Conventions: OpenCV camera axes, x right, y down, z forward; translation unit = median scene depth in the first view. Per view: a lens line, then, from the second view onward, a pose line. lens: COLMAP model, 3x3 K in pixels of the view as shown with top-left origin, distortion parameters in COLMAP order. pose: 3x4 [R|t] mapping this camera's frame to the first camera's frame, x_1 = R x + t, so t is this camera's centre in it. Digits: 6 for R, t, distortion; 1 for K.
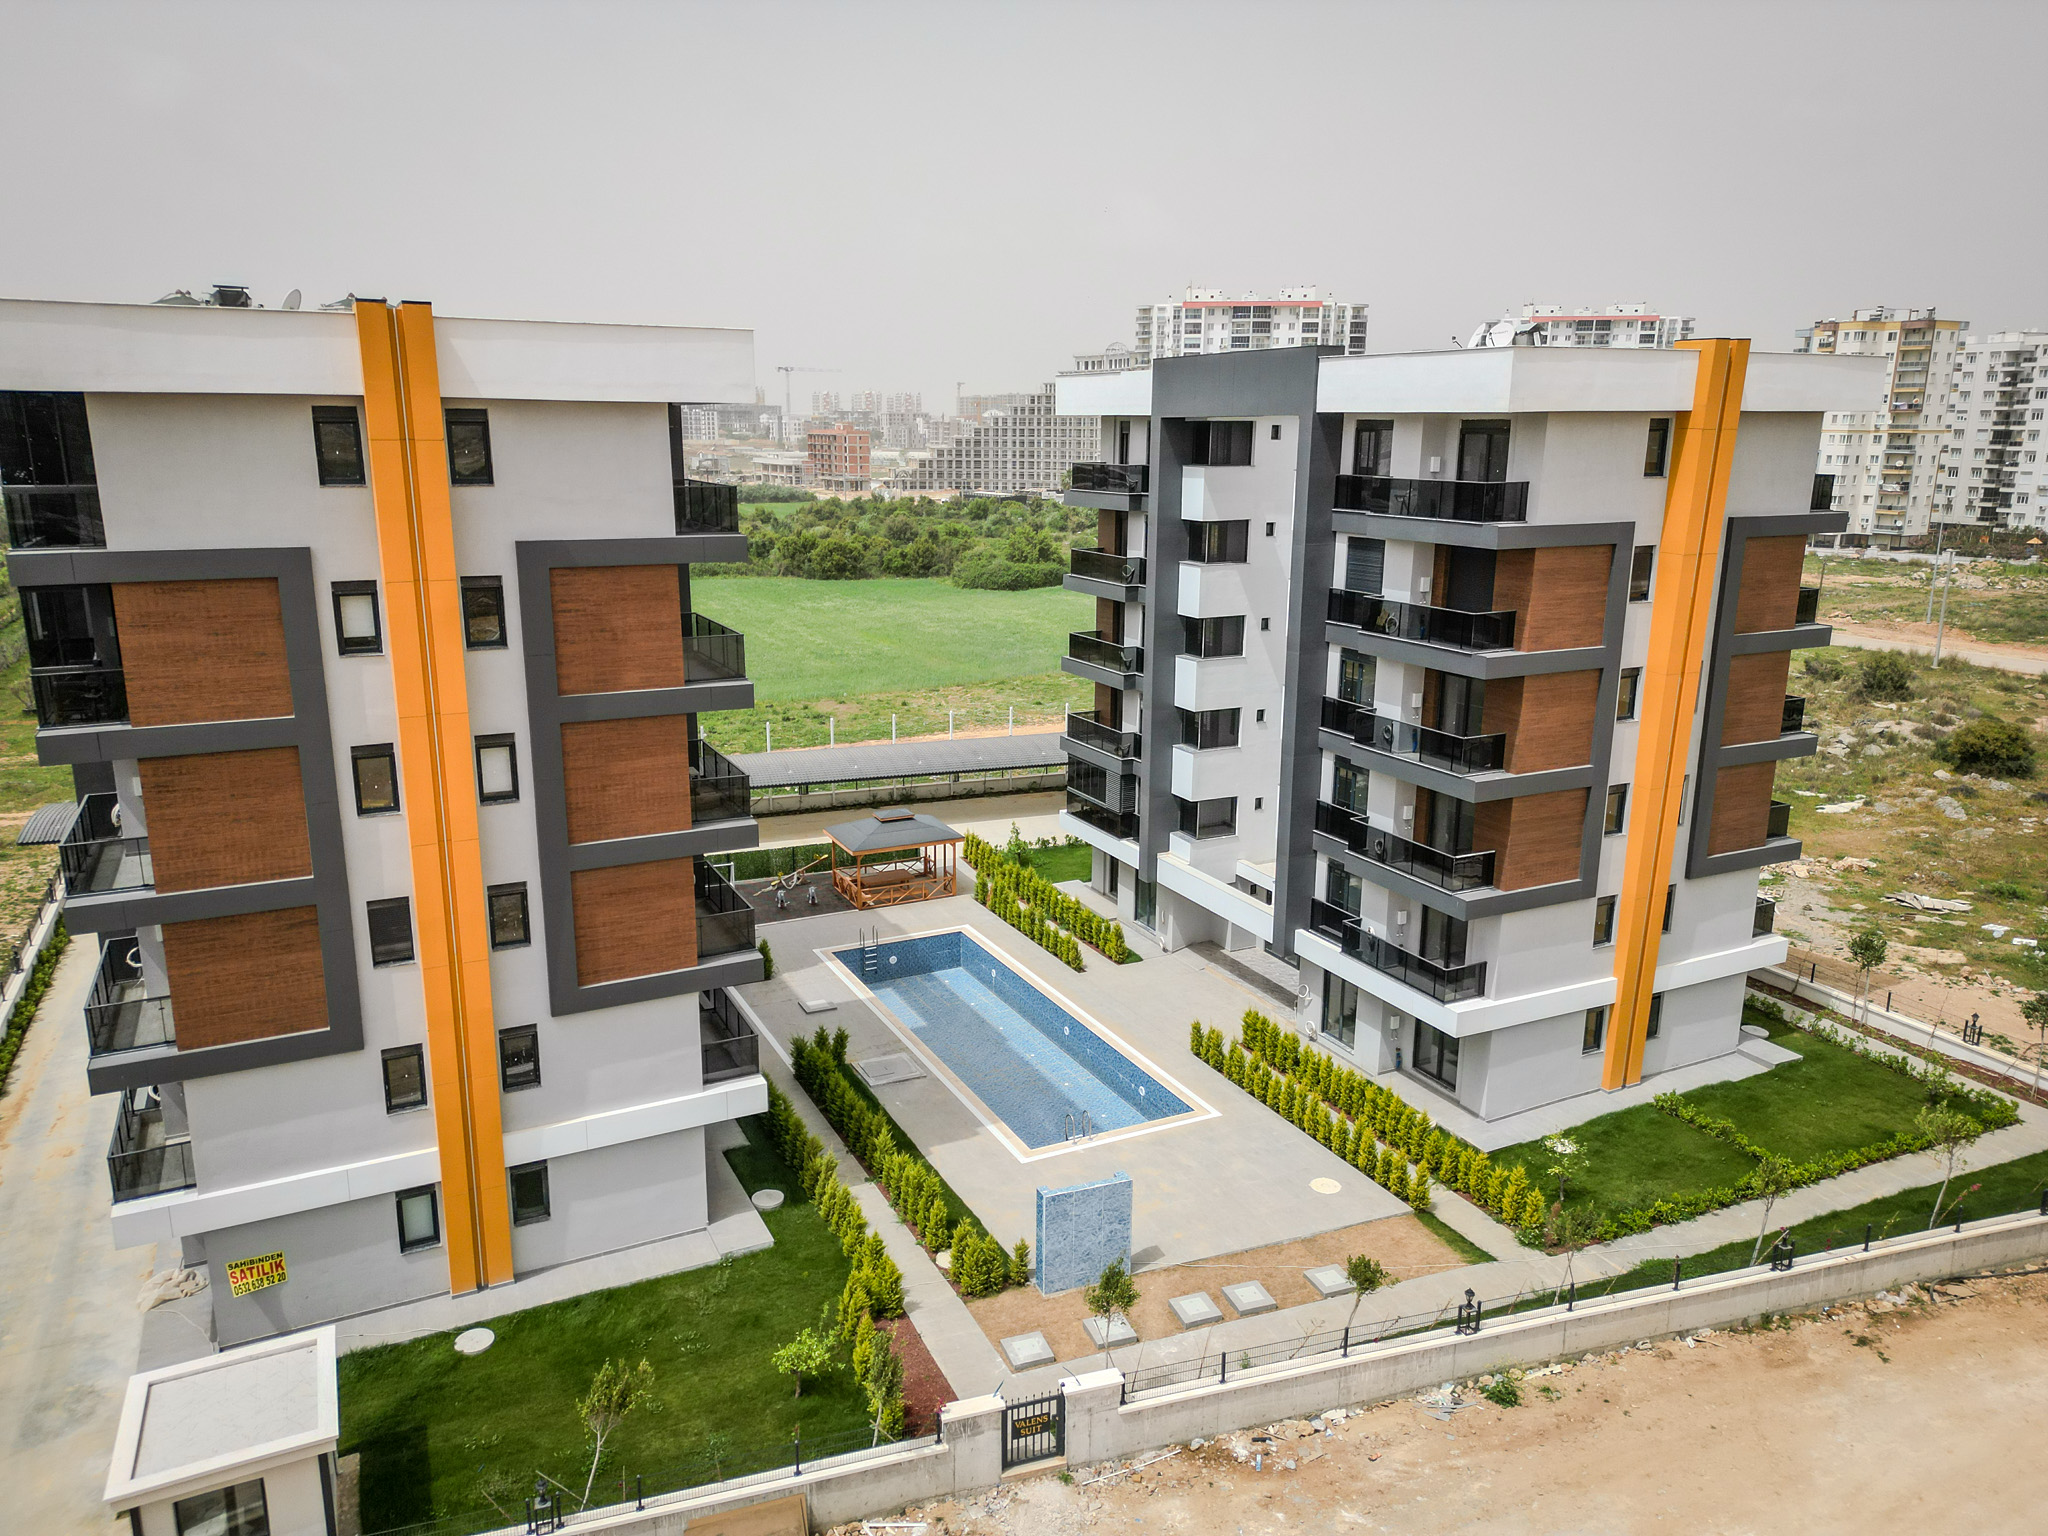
lens RADIAL K [[1426.2, 0, 1024.0], [0, 1426.2, 768.0], [0, 0, 1]] dist [0.063707, -0.057119]
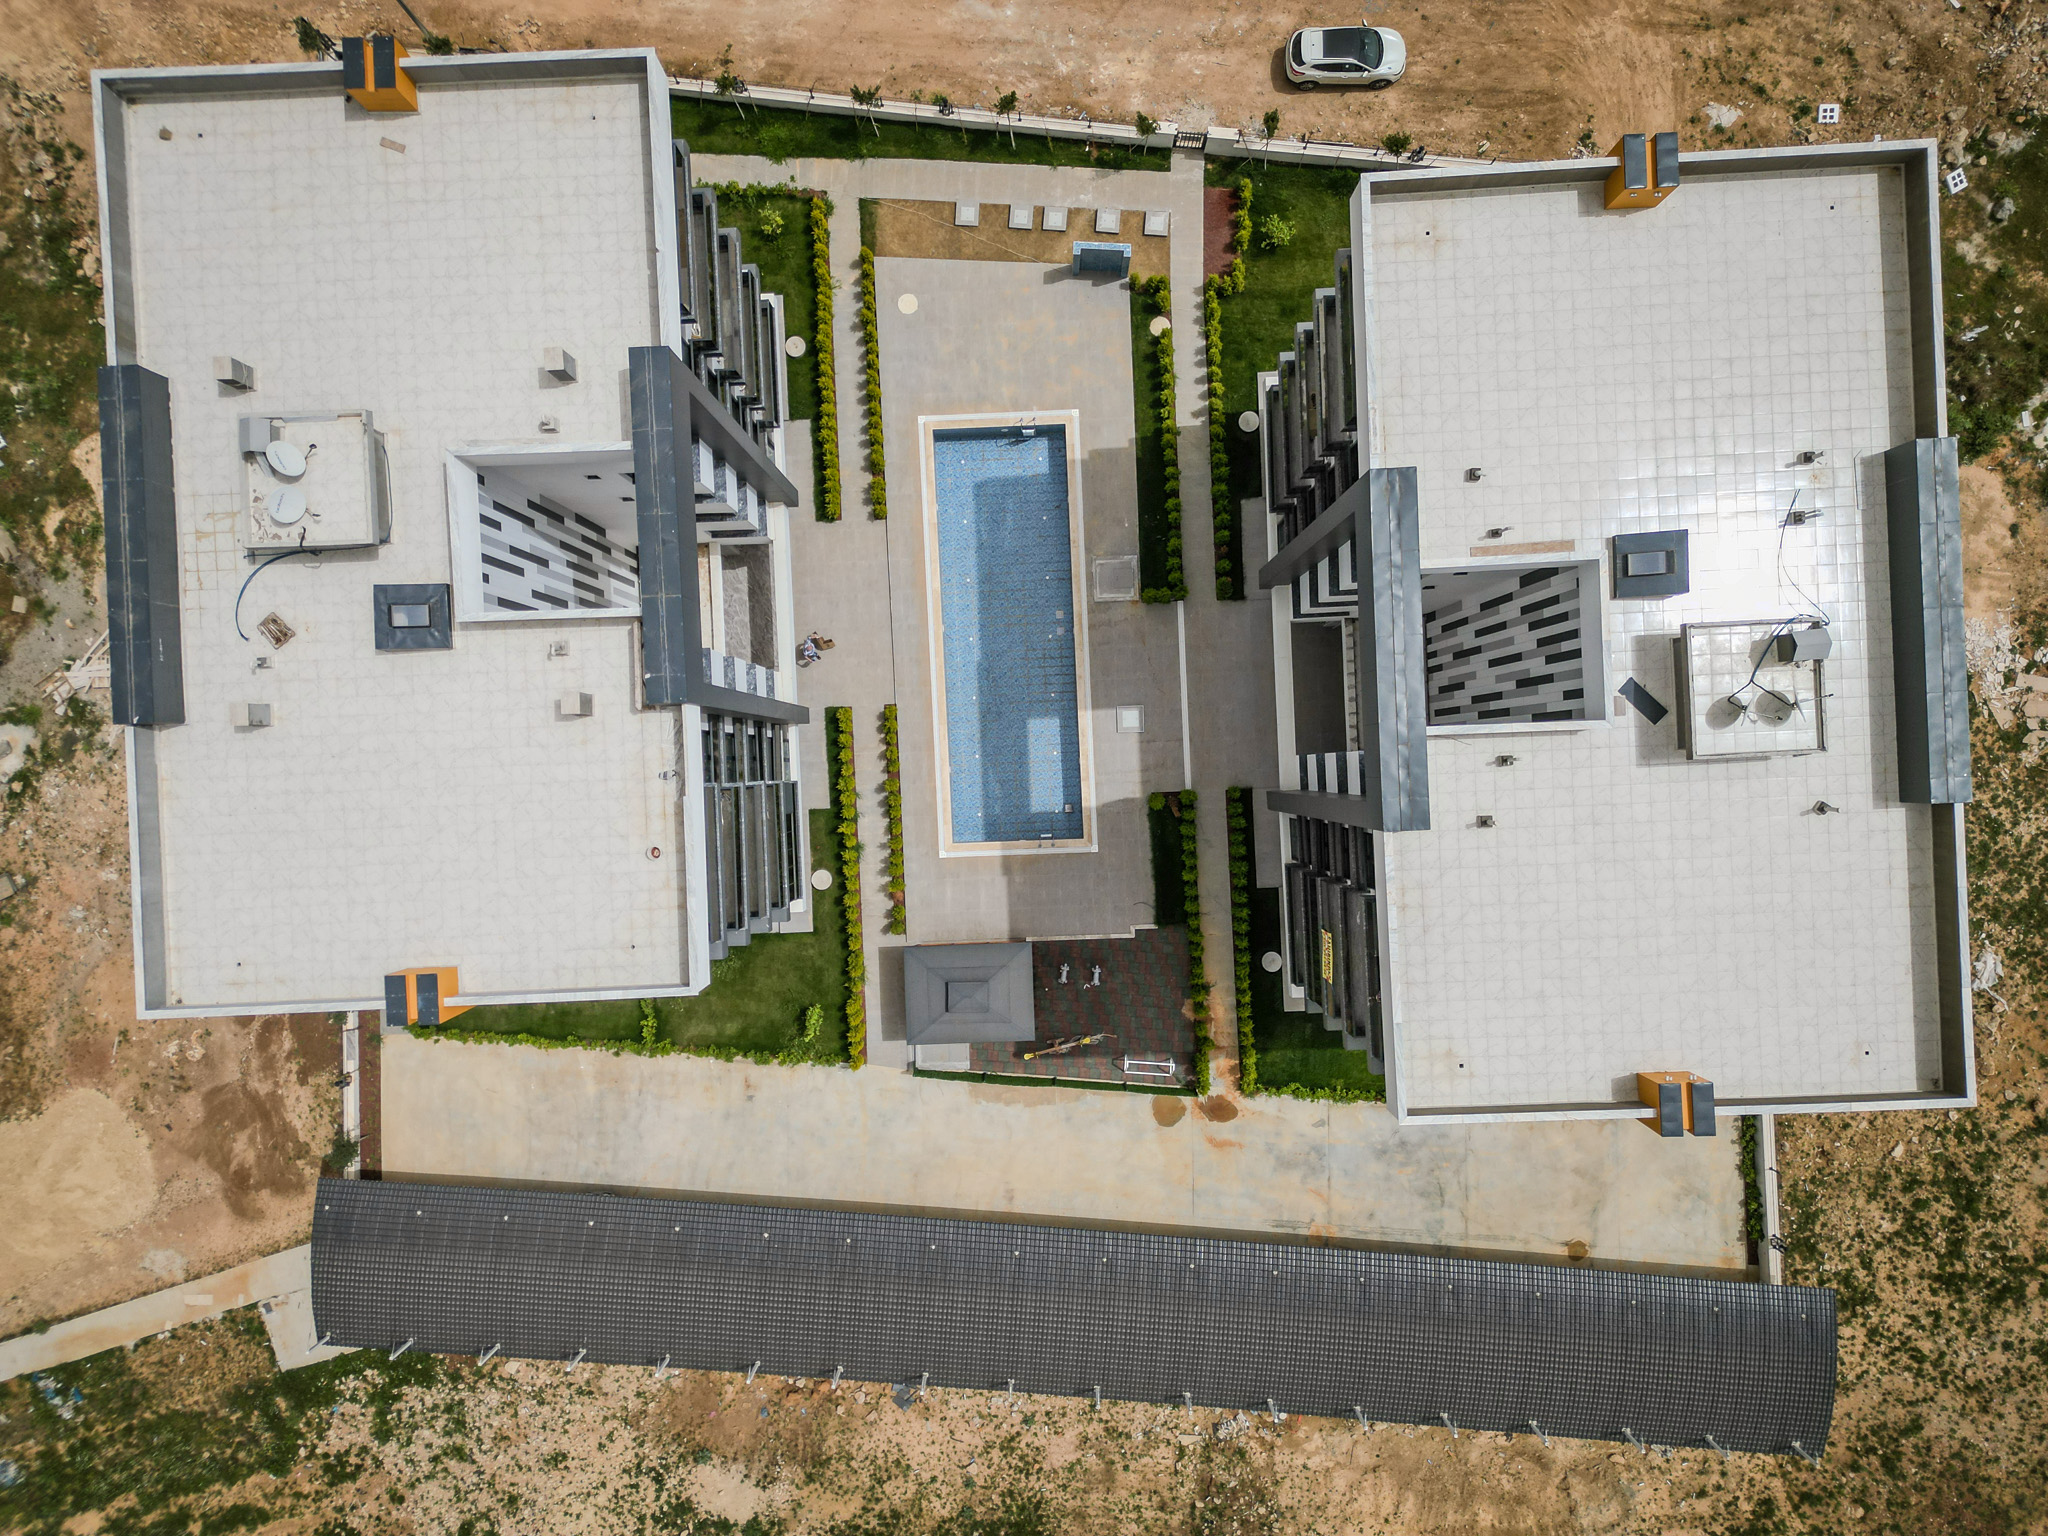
lens RADIAL K [[1426.2, 0, 1024.0], [0, 1426.2, 768.0], [0, 0, 1]] dist [0.063707, -0.057119]
pose [[-0.913640, -0.406456, 0.007438, -0.102606], [0.104618, -0.217404, 0.970459, -1.147801], [-0.392832, 0.887428, 0.241152, 0.911302]]
